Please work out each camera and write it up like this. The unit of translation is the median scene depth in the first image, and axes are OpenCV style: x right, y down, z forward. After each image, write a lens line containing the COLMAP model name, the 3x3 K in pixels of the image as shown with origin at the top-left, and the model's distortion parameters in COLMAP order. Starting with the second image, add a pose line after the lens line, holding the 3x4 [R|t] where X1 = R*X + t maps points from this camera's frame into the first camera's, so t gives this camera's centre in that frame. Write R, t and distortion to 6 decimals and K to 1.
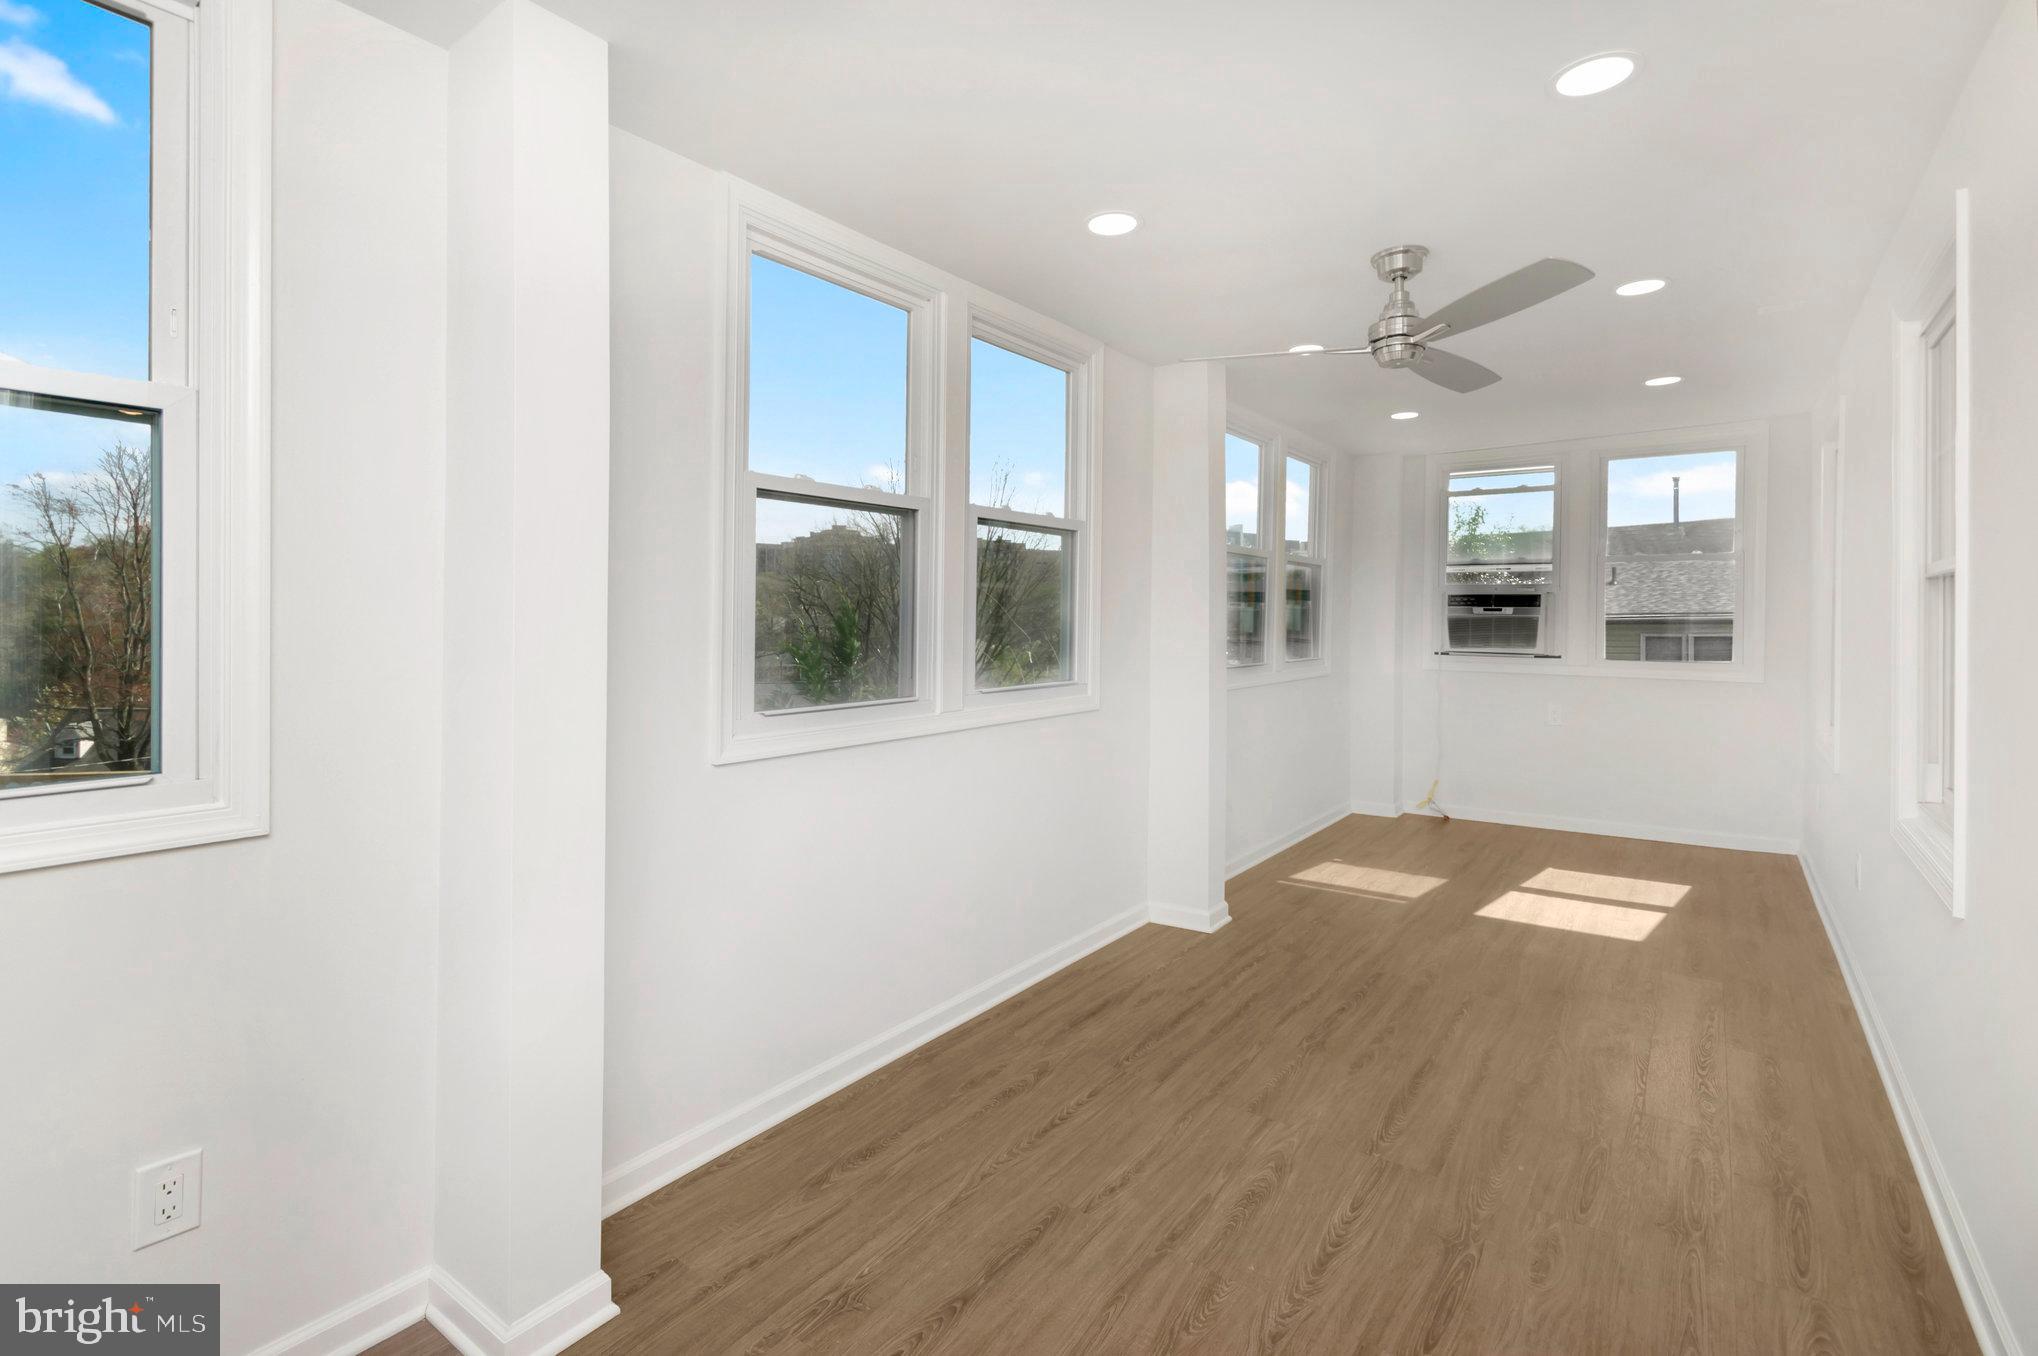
lens RADIAL K [[935.4, 0, 1011.0], [0, 935.4, 624.4], [0, 0, 1]] dist [0.003804, -0.000477]
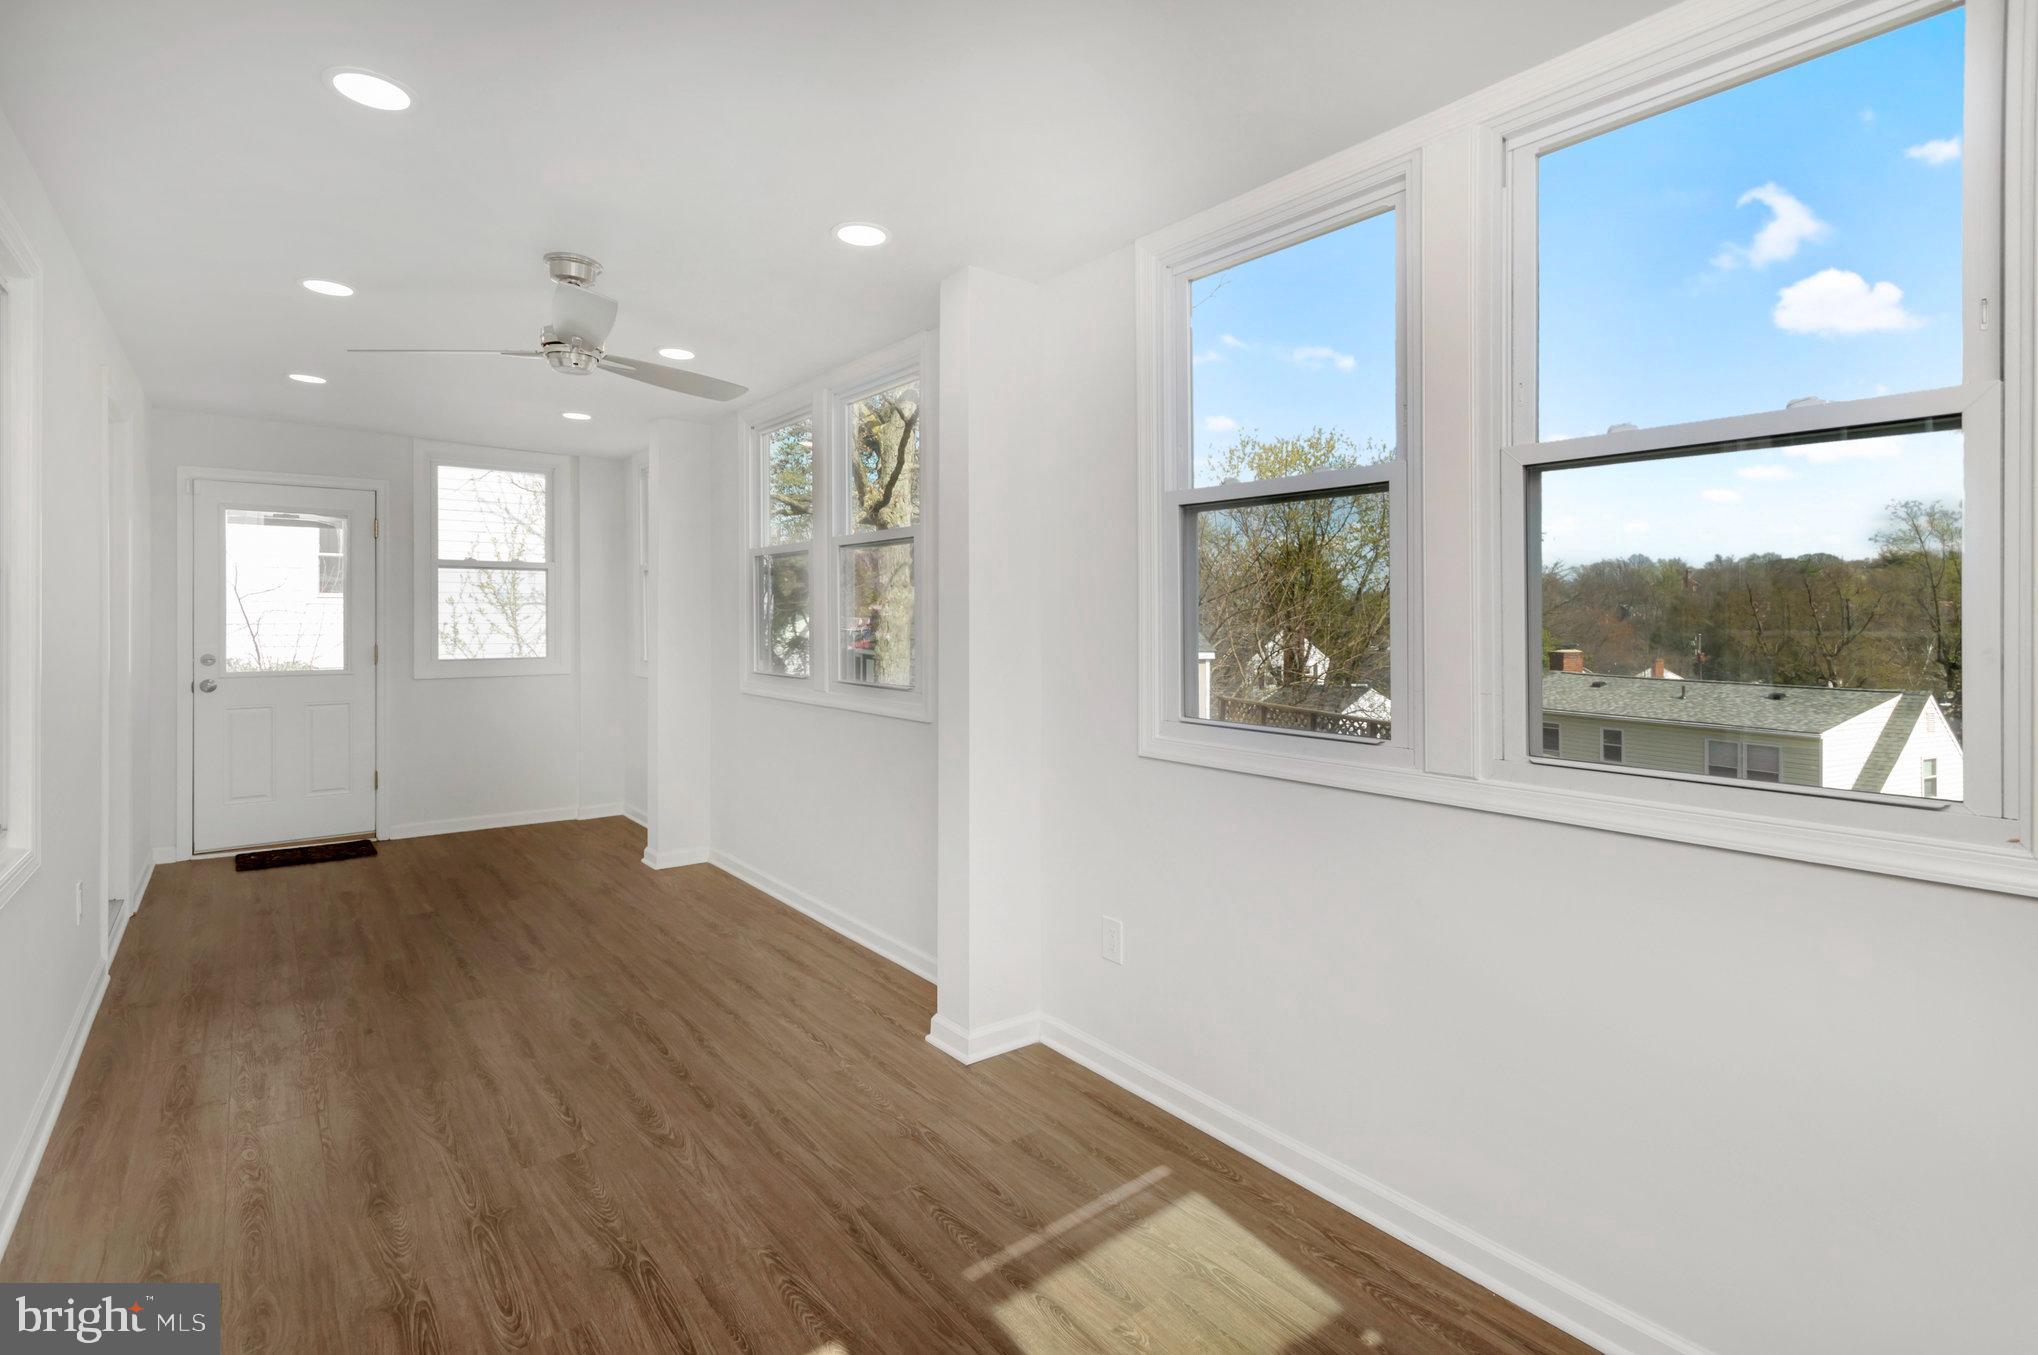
lens RADIAL K [[935.4, 0, 1011.0], [0, 935.4, 623.9], [0, 0, 1]] dist [0.003804, -0.000477]
pose [[-0.248661, -0.000081, -0.968590, 1.239301], [-0.012170, 0.999921, 0.003041, -0.012839], [0.968514, 0.012544, -0.248643, 1.664420]]
